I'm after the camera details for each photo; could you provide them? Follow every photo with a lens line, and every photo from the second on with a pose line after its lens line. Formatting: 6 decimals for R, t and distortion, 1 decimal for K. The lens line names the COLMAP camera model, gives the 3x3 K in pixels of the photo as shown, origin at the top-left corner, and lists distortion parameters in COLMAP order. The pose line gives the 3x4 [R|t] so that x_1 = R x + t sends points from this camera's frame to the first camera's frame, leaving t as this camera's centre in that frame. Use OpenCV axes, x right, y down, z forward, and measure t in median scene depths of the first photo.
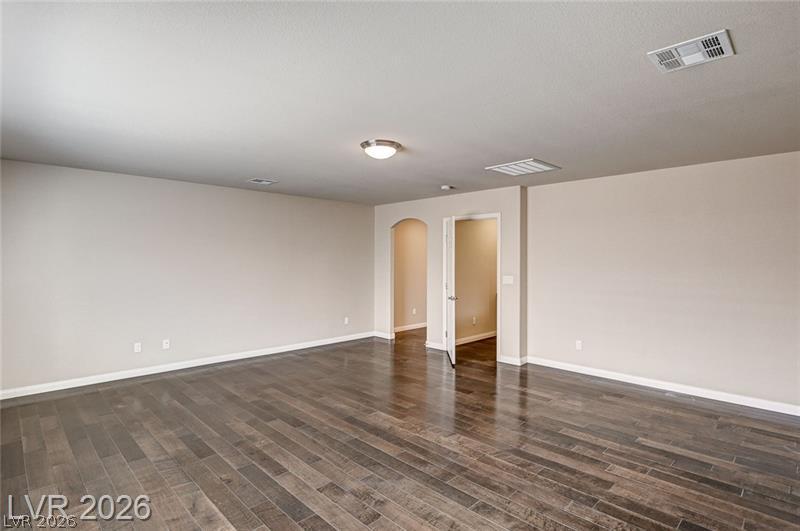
lens RADIAL K [[398.4, 0, 395.5], [0, 398.4, 262.2], [0, 0, 1]] dist [0.004024, 0.000149]
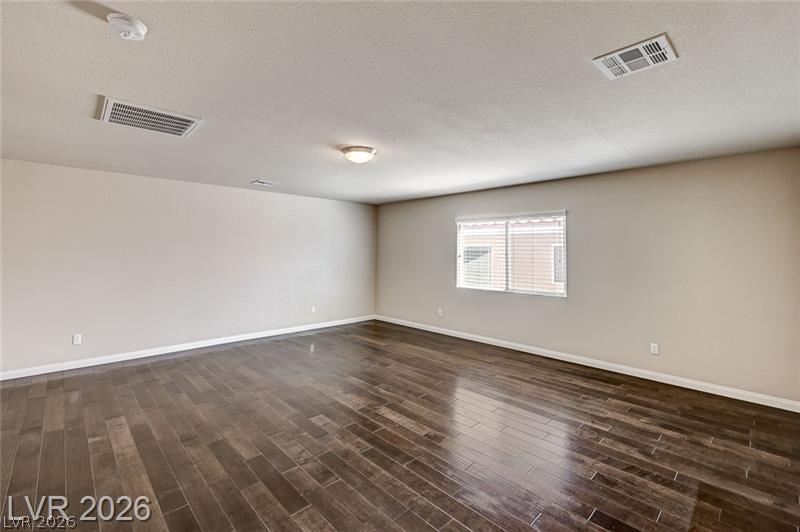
lens RADIAL K [[360.2, 0, 398.9], [0, 360.2, 240.4], [0, 0, 1]] dist [-0.001813, -0.000111]
pose [[-0.999952, -0.009481, -0.002540, -0.153566], [-0.009405, 0.999553, -0.028391, -0.013226], [0.002808, -0.028366, -0.999594, 1.998755]]
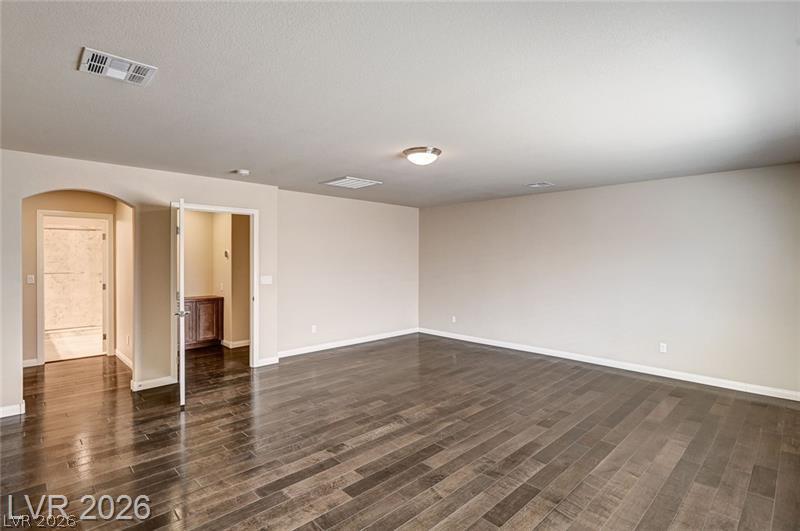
lens RADIAL K [[398.4, 0, 395.5], [0, 398.4, 262.2], [0, 0, 1]] dist [0.004024, 0.000149]
pose [[0.002923, -0.008055, 0.999963, -1.098060], [-0.002060, 0.999965, 0.008061, -0.011949], [-0.999994, -0.002084, 0.002906, 1.062743]]
